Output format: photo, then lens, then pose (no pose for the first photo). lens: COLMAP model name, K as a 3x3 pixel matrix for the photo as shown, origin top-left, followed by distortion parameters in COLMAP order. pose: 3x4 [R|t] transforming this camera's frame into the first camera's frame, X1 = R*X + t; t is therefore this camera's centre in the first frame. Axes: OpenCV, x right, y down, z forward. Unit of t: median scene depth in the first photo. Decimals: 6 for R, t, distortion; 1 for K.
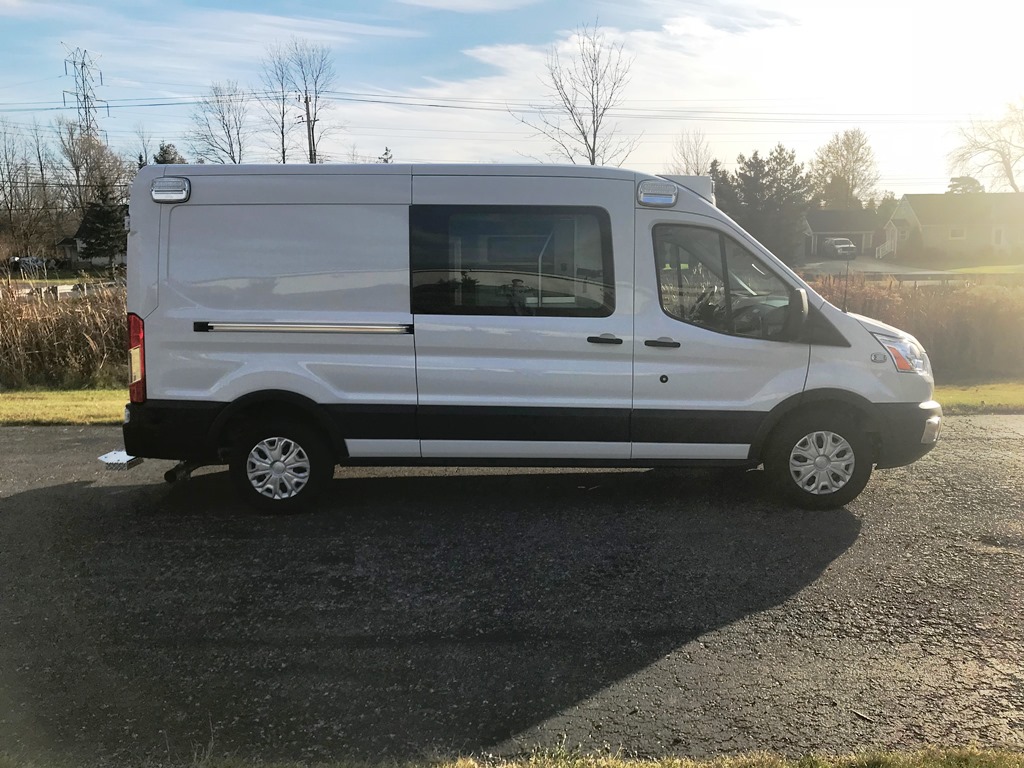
lens RADIAL K [[843.7, 0, 509.1], [0, 843.7, 381.9], [0, 0, 1]] dist [0.046389, -0.062853]
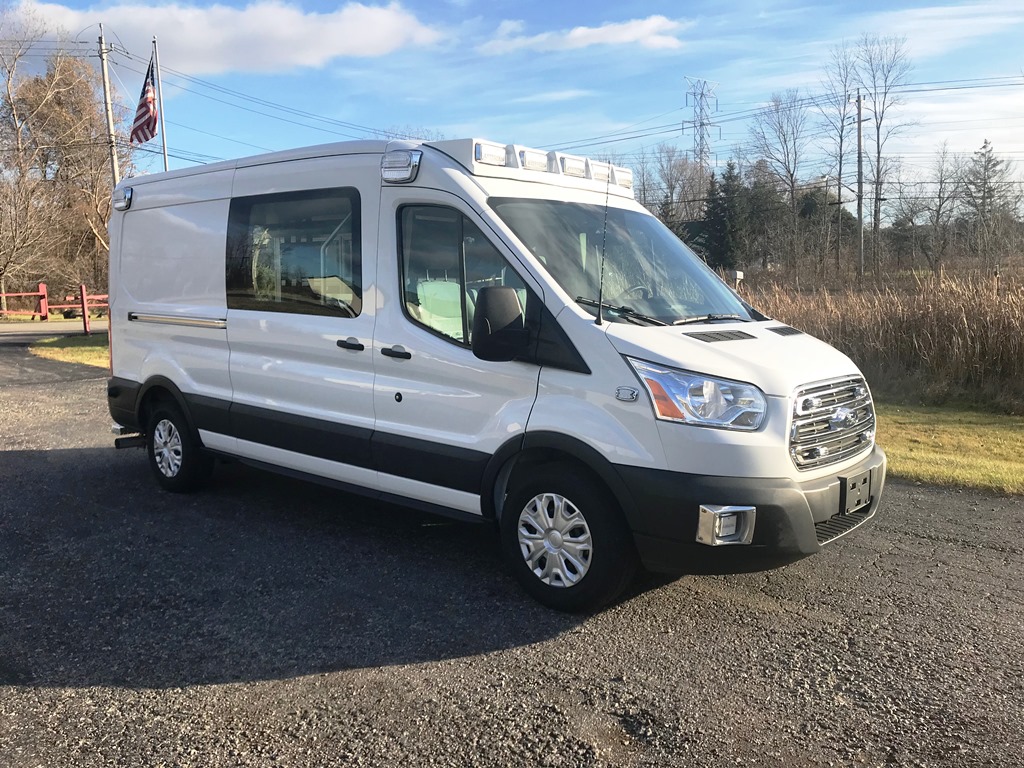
lens RADIAL K [[843.7, 0, 515.8], [0, 843.7, 385.6], [0, 0, 1]] dist [0.046389, -0.062853]
pose [[0.761745, 0.079999, -0.642919, 0.780218], [-0.087235, 0.995975, 0.020572, -0.040524], [0.641977, 0.040415, 0.765658, 0.455823]]
